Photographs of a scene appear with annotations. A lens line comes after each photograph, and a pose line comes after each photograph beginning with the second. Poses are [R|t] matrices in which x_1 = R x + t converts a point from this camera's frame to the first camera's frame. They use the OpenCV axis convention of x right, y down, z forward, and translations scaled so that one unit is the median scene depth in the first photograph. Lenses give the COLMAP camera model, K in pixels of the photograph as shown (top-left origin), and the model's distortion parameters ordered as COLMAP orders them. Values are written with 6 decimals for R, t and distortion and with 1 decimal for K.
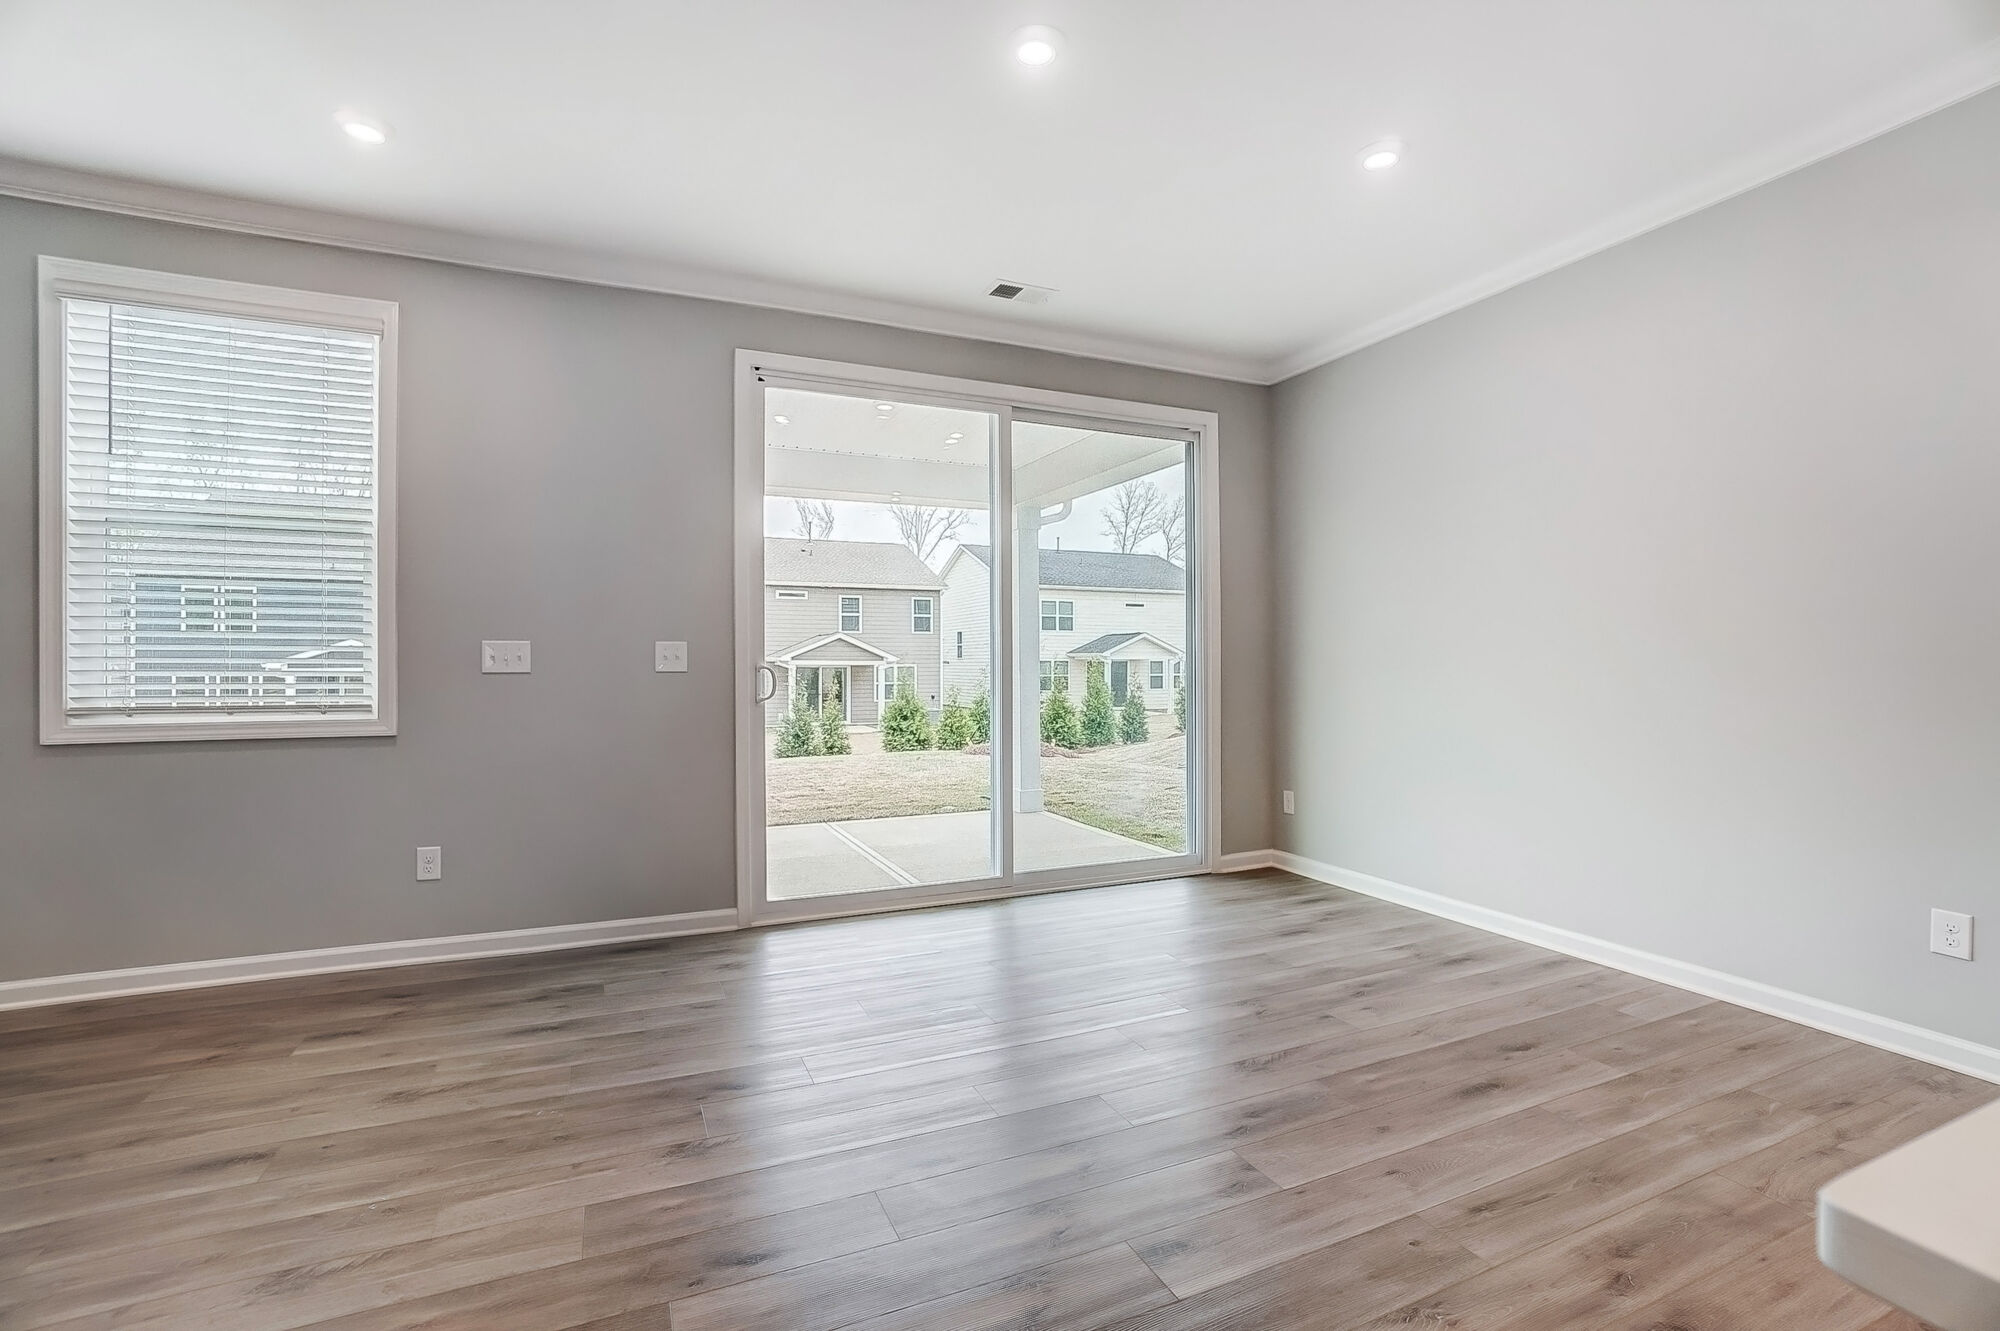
lens RADIAL K [[888.4, 0, 995.2], [0, 888.4, 653.8], [0, 0, 1]] dist [-0.065872, 0.023852]
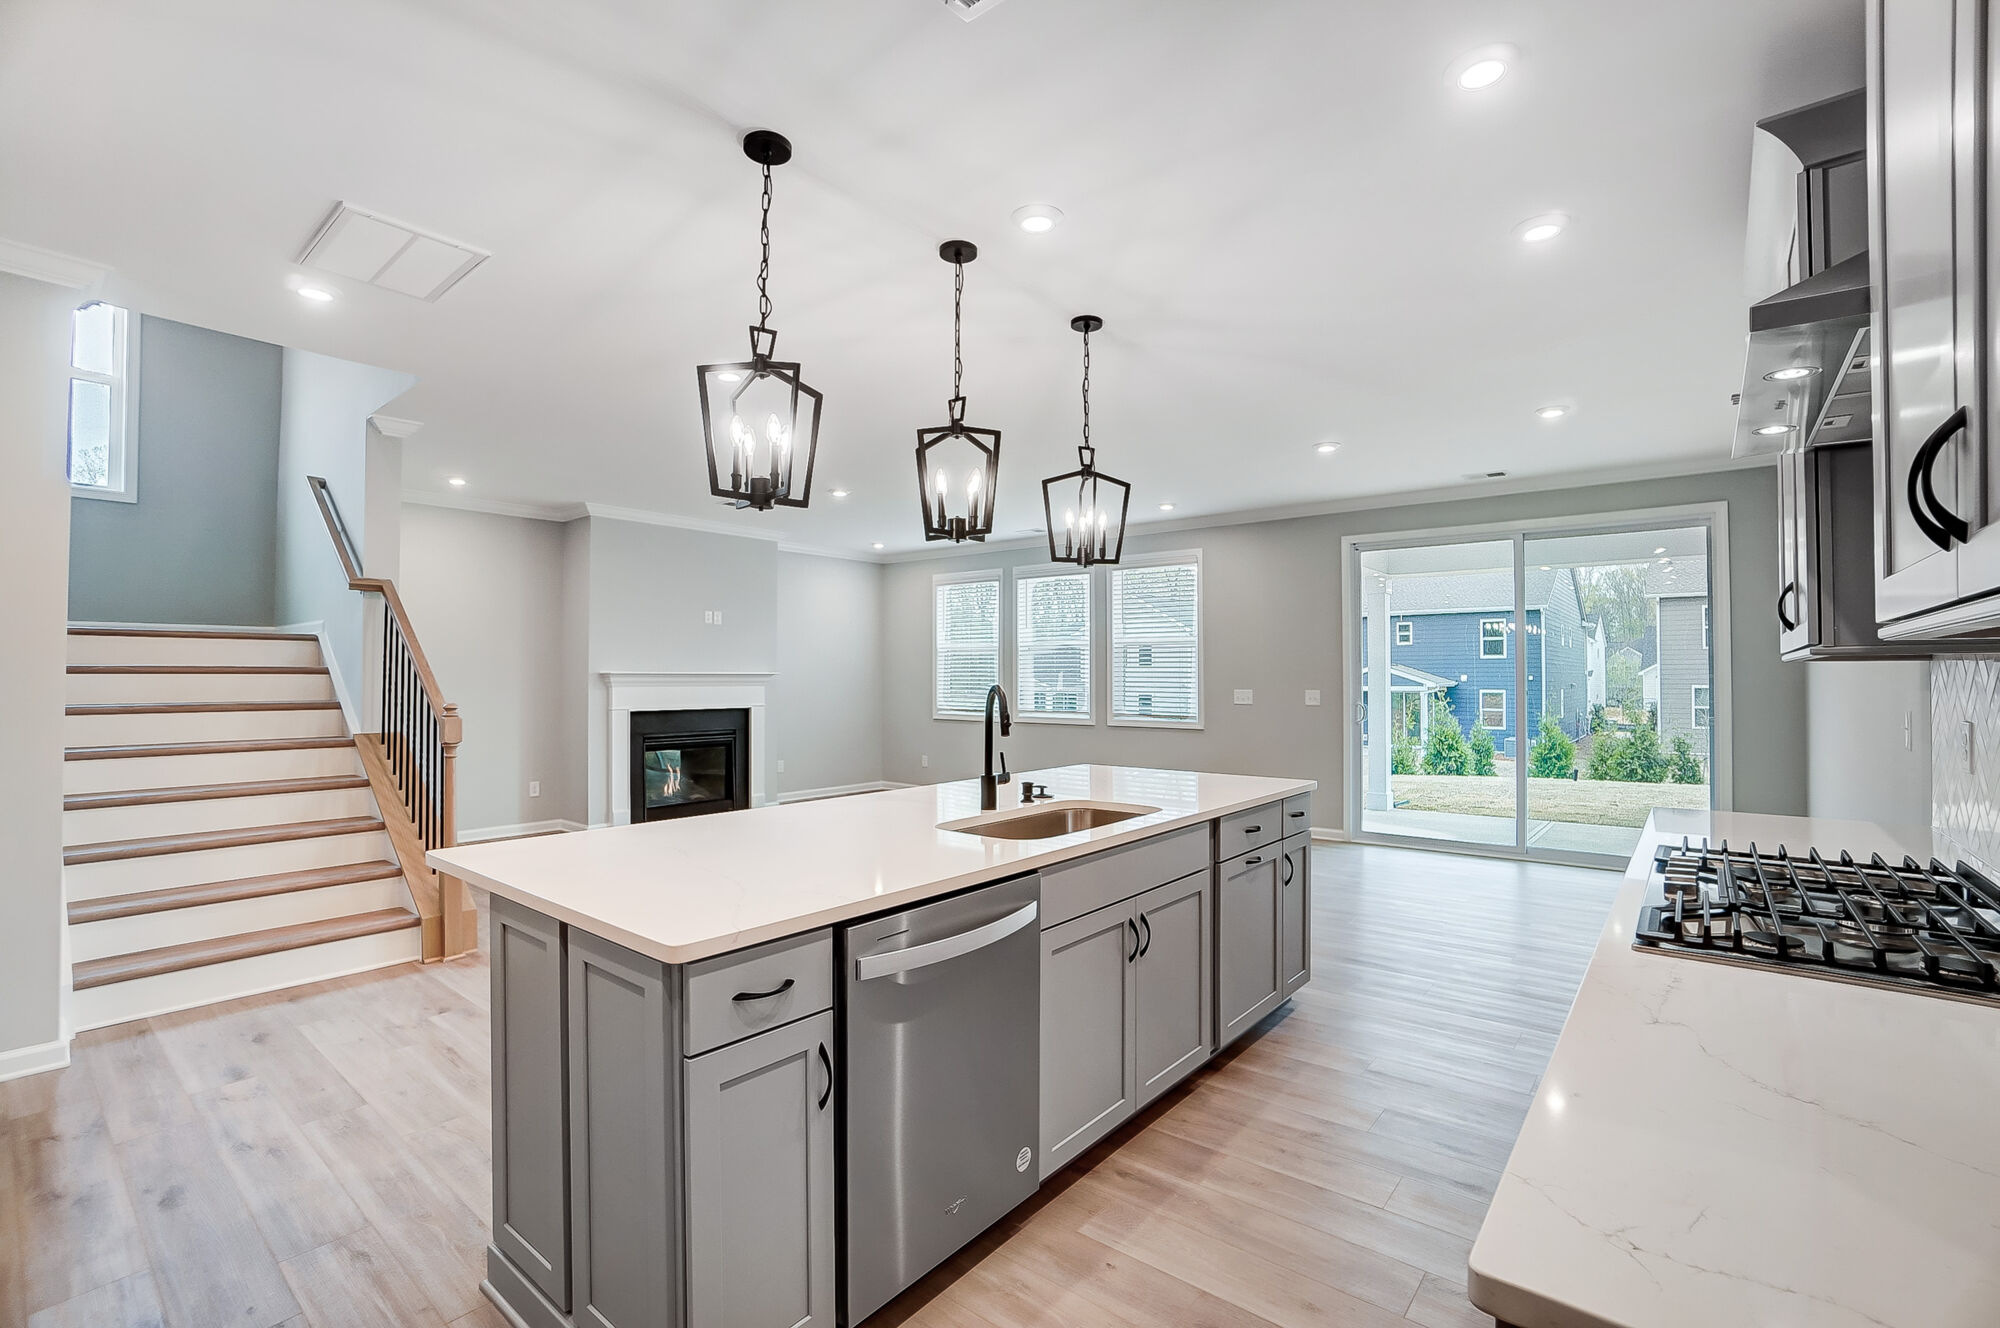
lens RADIAL K [[892.1, 0, 1000.0], [0, 892.1, 664.0], [0, 0, 1]] dist [-0.066207, 0.025931]
pose [[0.446660, -0.012758, -0.894613, 1.063229], [0.008535, 0.999914, -0.009999, -0.057279], [0.894663, -0.003169, 0.446730, -0.513371]]
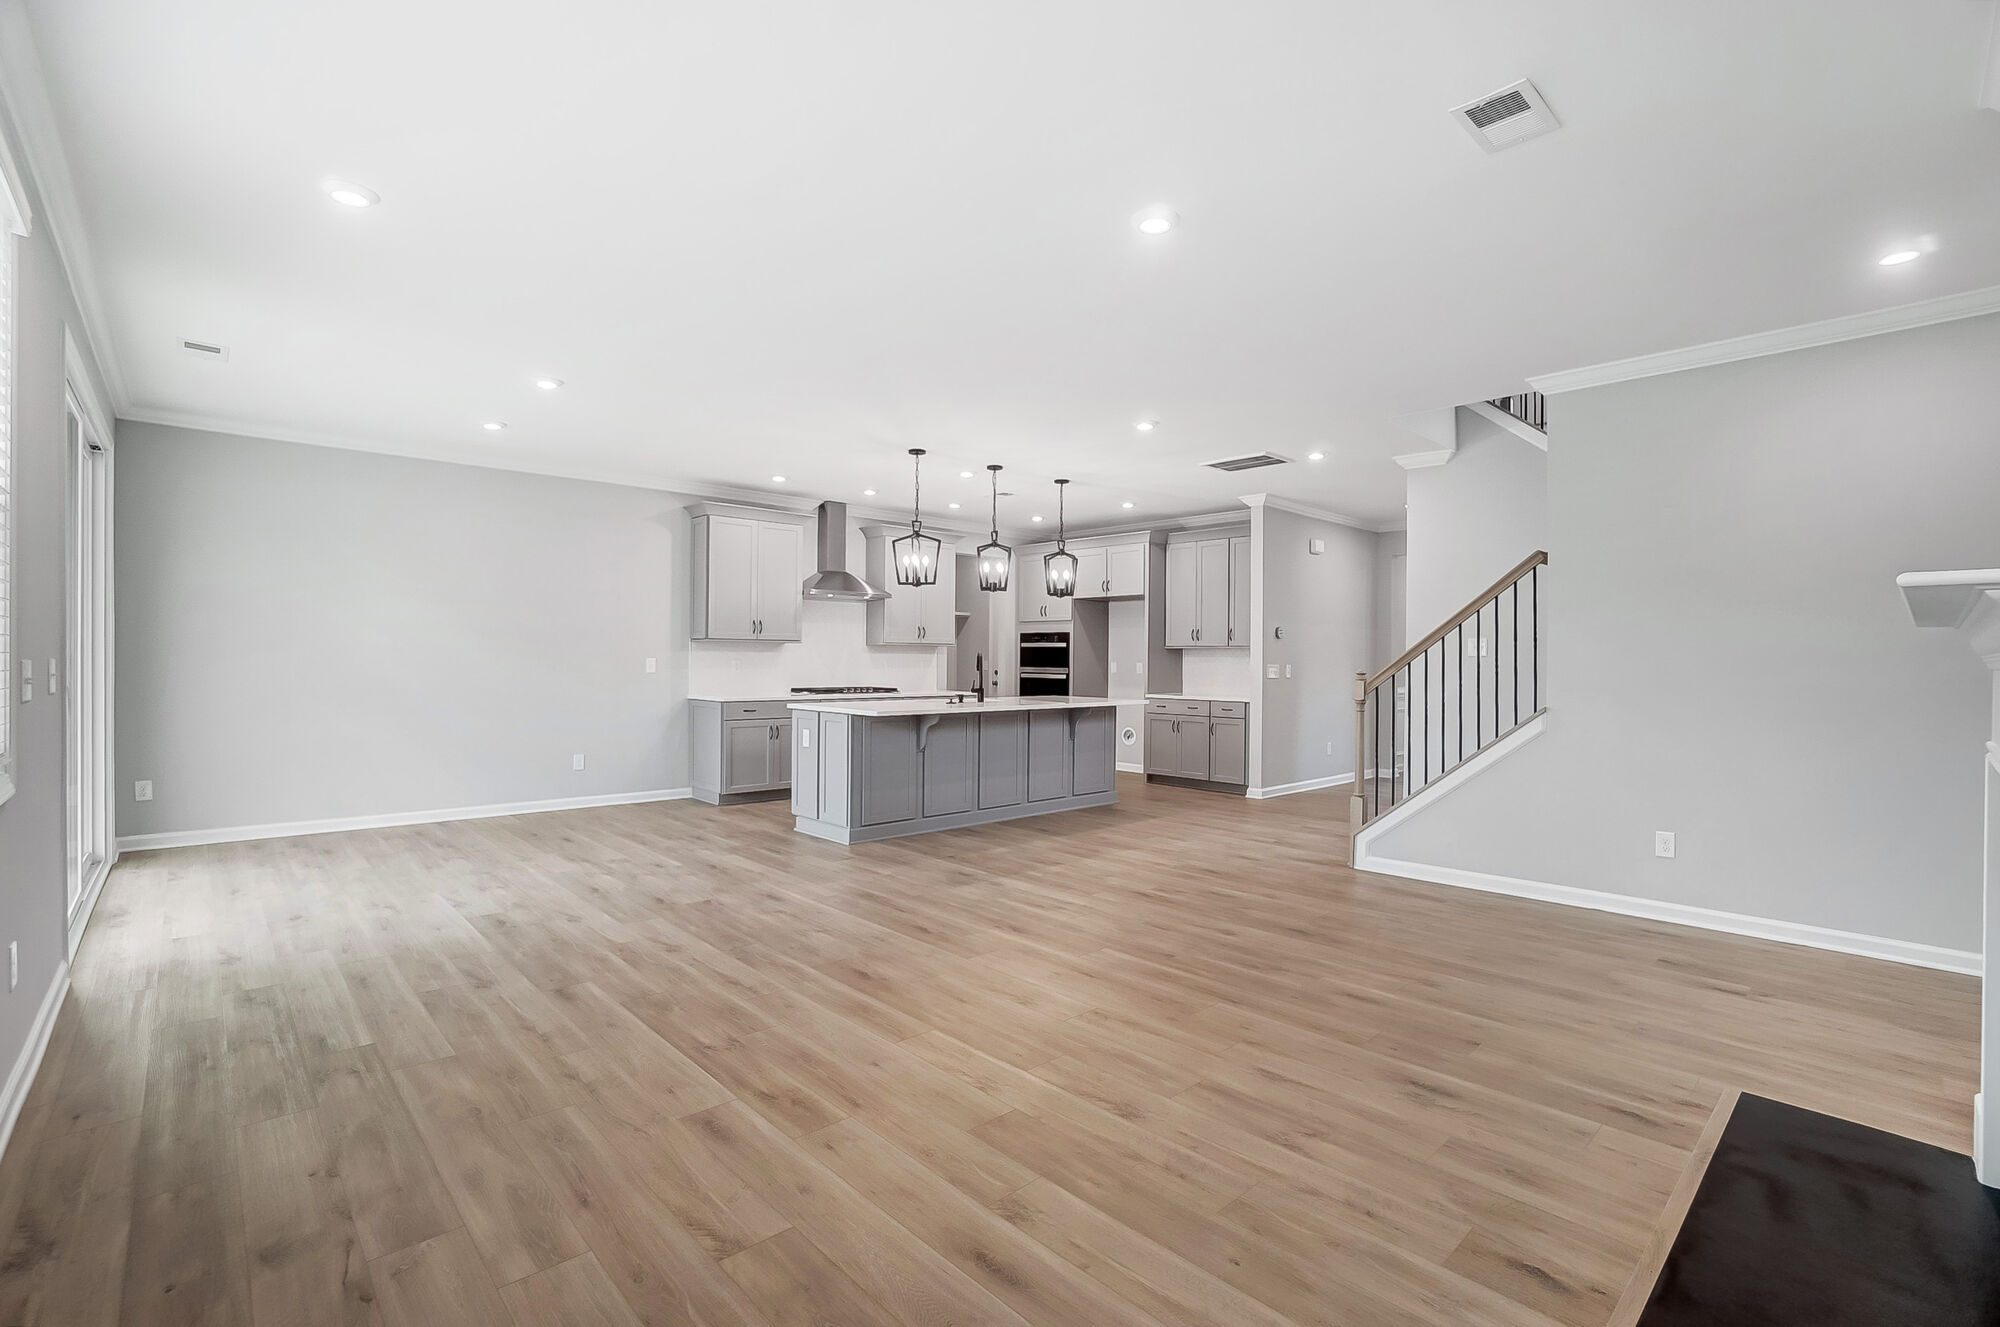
lens RADIAL K [[892.1, 0, 1000.0], [0, 892.1, 663.5], [0, 0, 1]] dist [-0.066207, 0.025931]
pose [[-0.329265, -0.008140, 0.944203, -1.403561], [-0.018213, 0.999832, 0.002269, -0.028784], [-0.944062, -0.016450, -0.329357, 0.394322]]
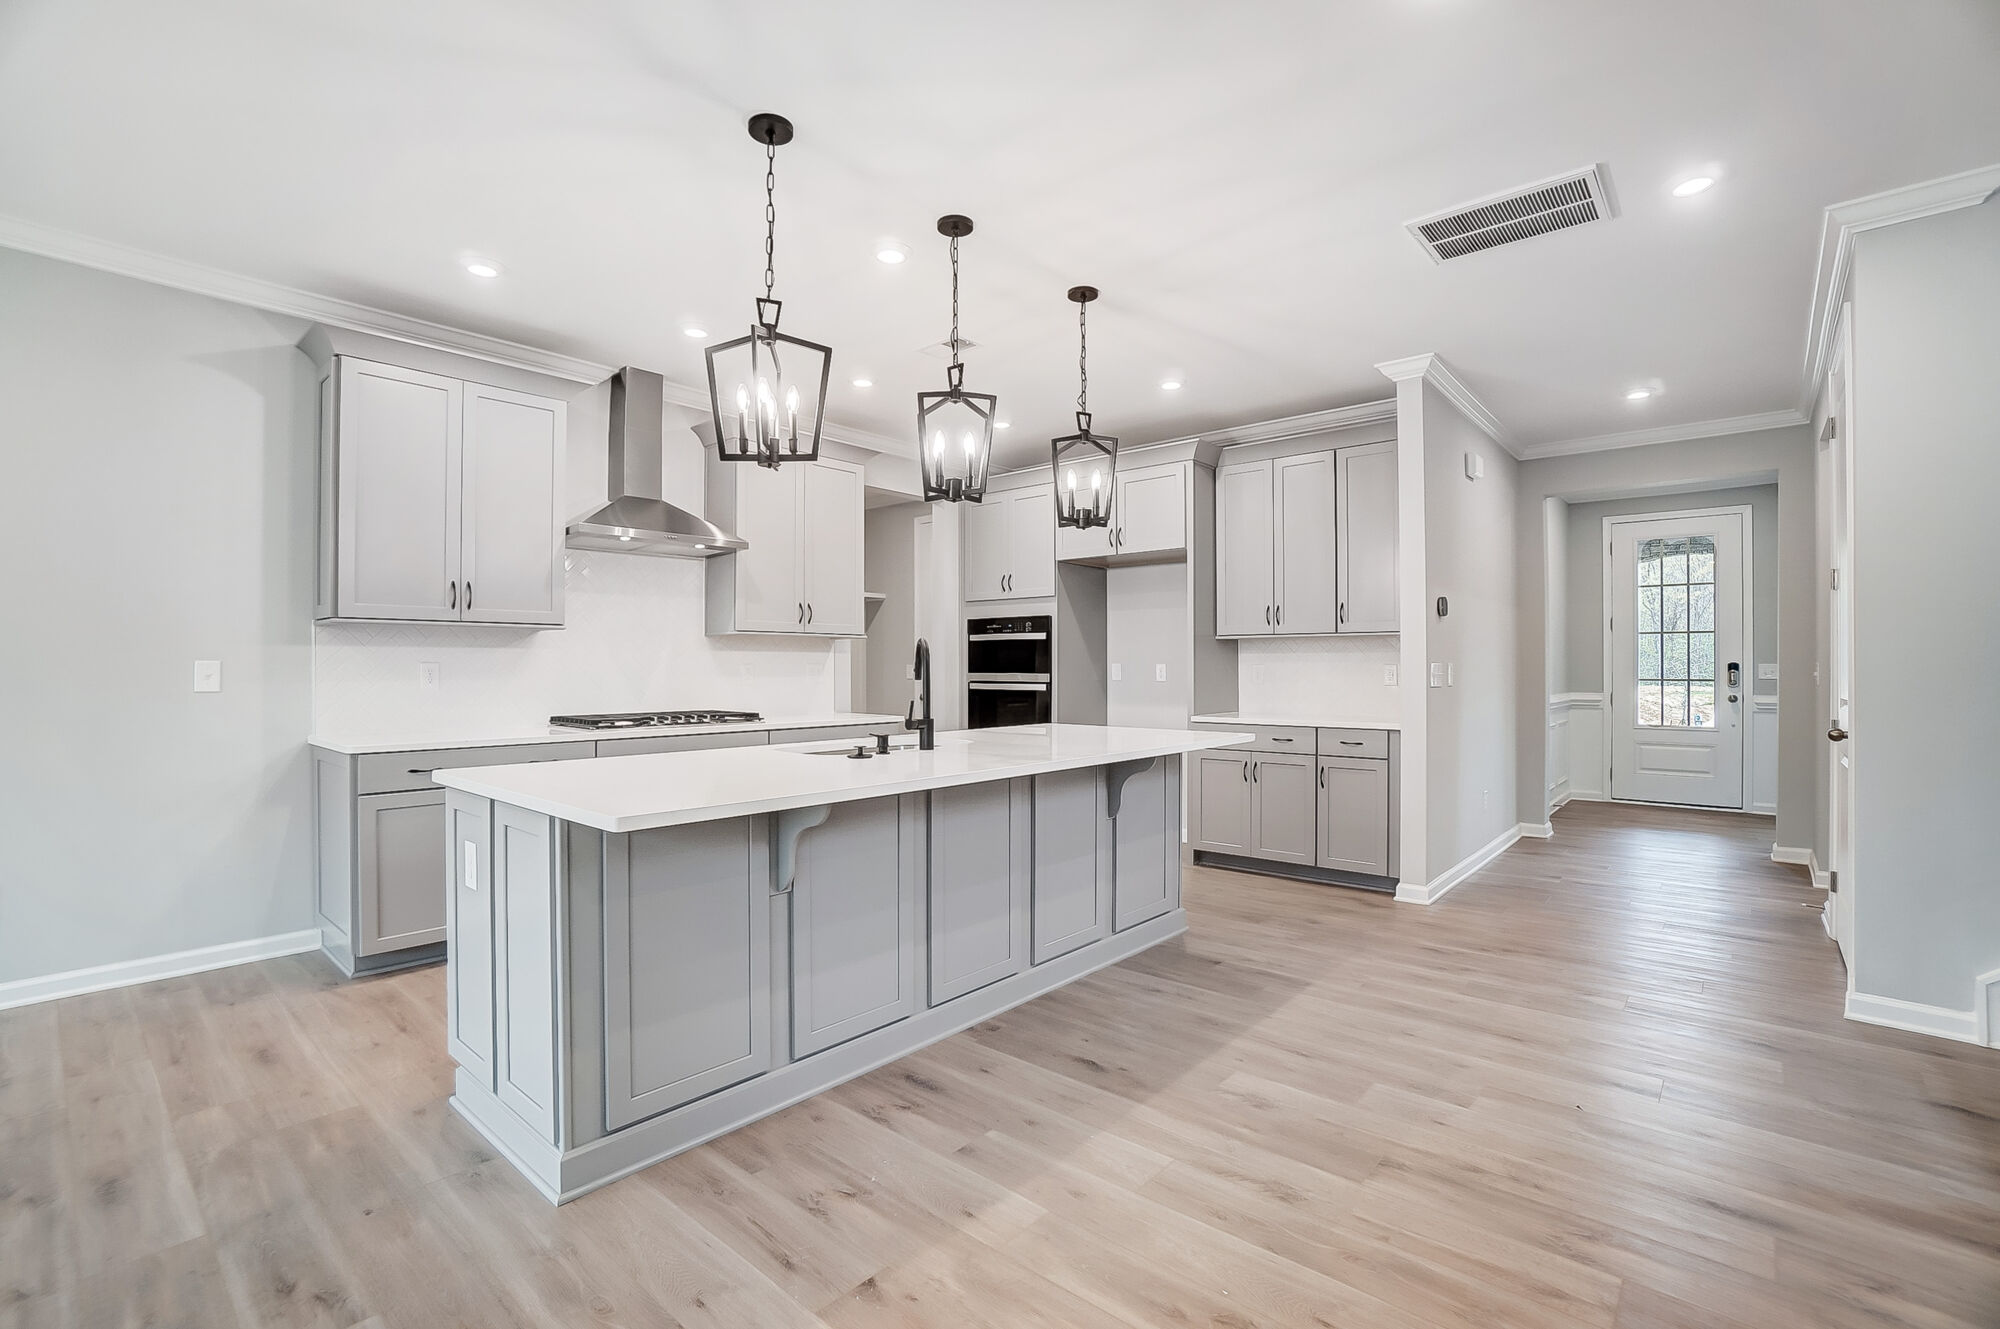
lens RADIAL K [[888.4, 0, 995.2], [0, 888.4, 652.8], [0, 0, 1]] dist [-0.065872, 0.023852]
pose [[-0.421280, 0.014515, 0.906814, -0.403206], [-0.007473, 0.999782, -0.019475, -0.018281], [-0.906900, -0.014981, -0.421080, 0.107021]]
